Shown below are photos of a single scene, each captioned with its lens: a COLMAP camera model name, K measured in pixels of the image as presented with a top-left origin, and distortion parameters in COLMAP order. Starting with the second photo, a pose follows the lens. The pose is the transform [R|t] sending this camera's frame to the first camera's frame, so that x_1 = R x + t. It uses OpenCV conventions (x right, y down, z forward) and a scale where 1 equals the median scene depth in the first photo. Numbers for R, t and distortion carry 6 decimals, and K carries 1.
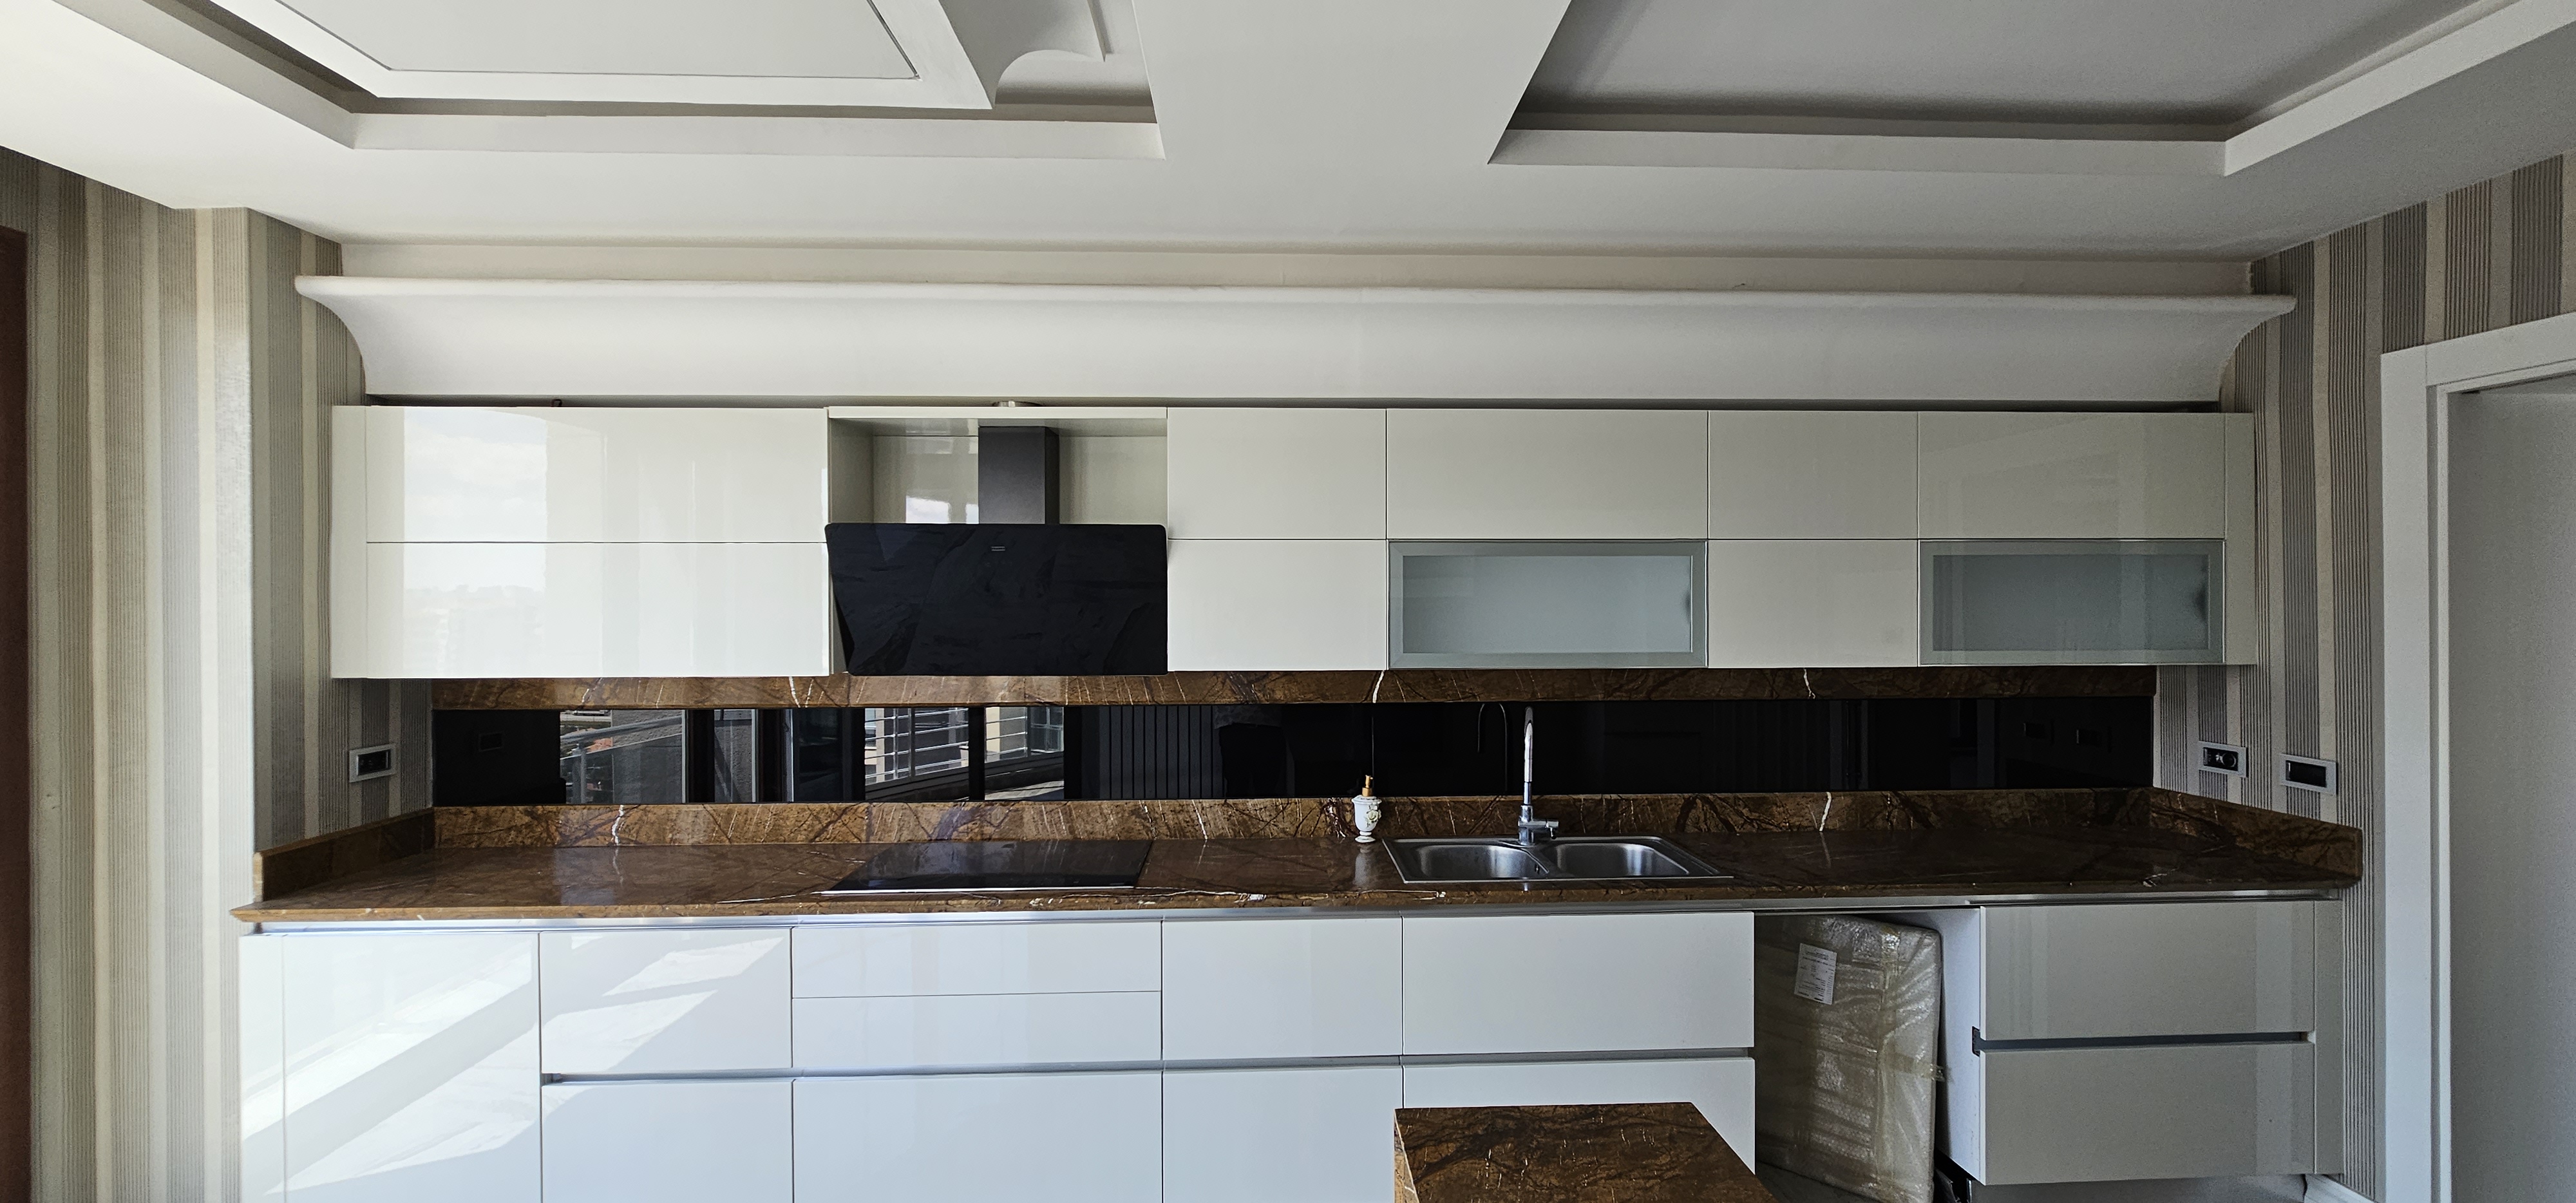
lens RADIAL K [[1046.3, 0, 1300.1], [0, 1046.3, 608.1], [0, 0, 1]] dist [-0.000432, 0.000163]
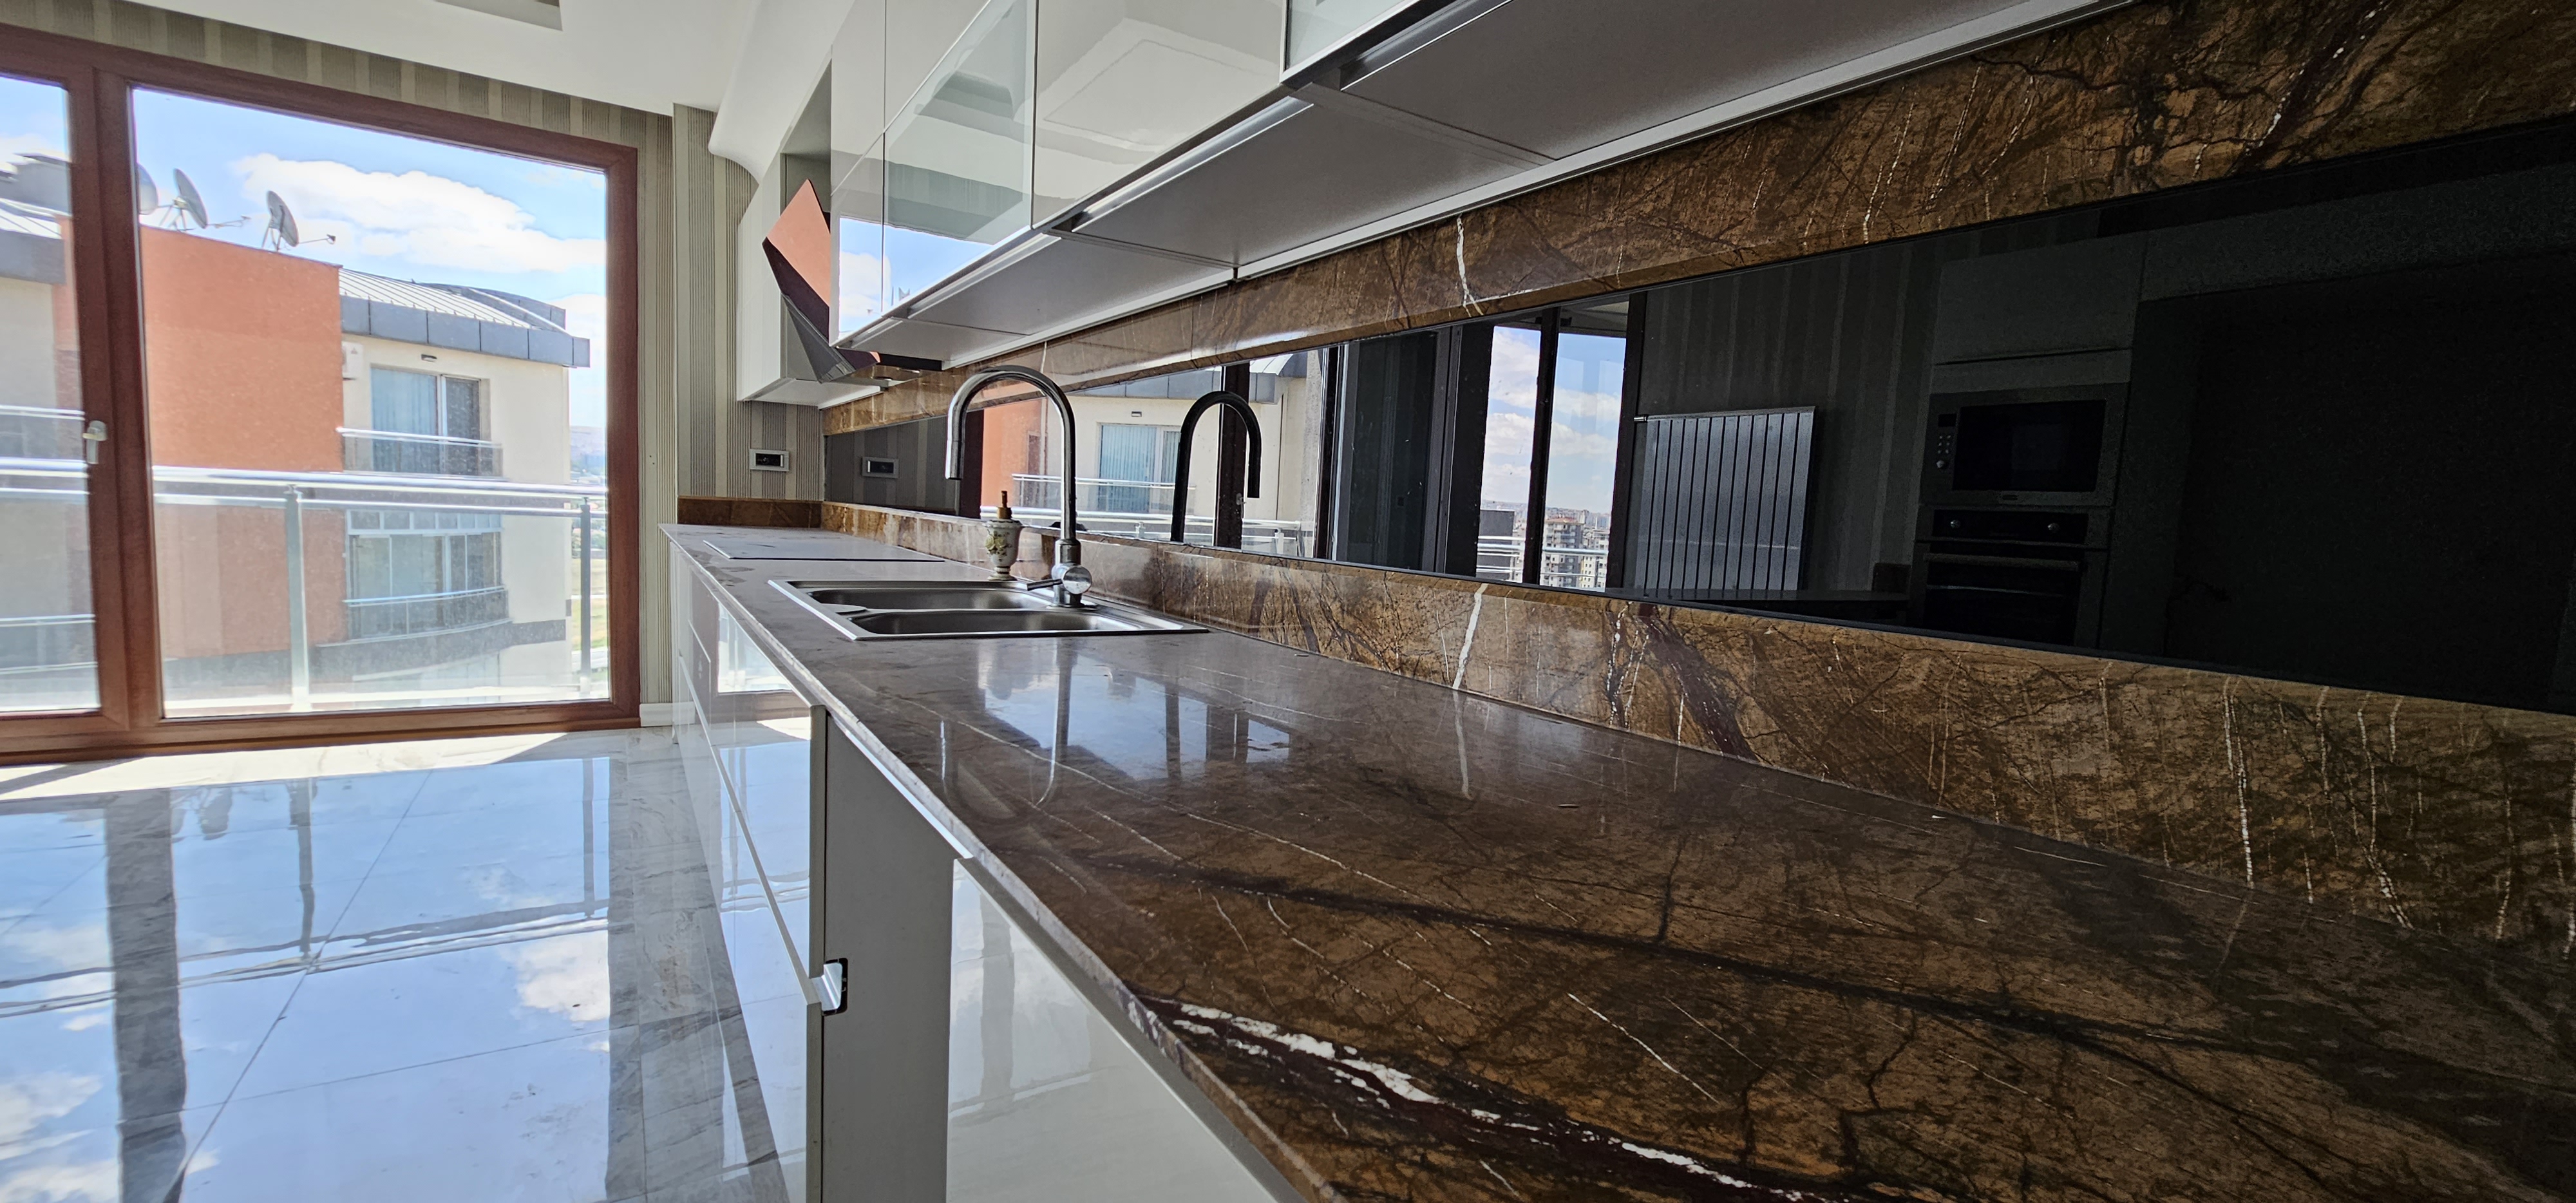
lens RADIAL K [[1046.3, 0, 1300.1], [0, 1046.3, 608.1], [0, 0, 1]] dist [-0.000432, 0.000163]
pose [[0.529227, 0.112853, -0.840942, 0.772138], [-0.058368, 0.993610, 0.096608, 0.155838], [0.846470, -0.002043, 0.532432, 0.775818]]
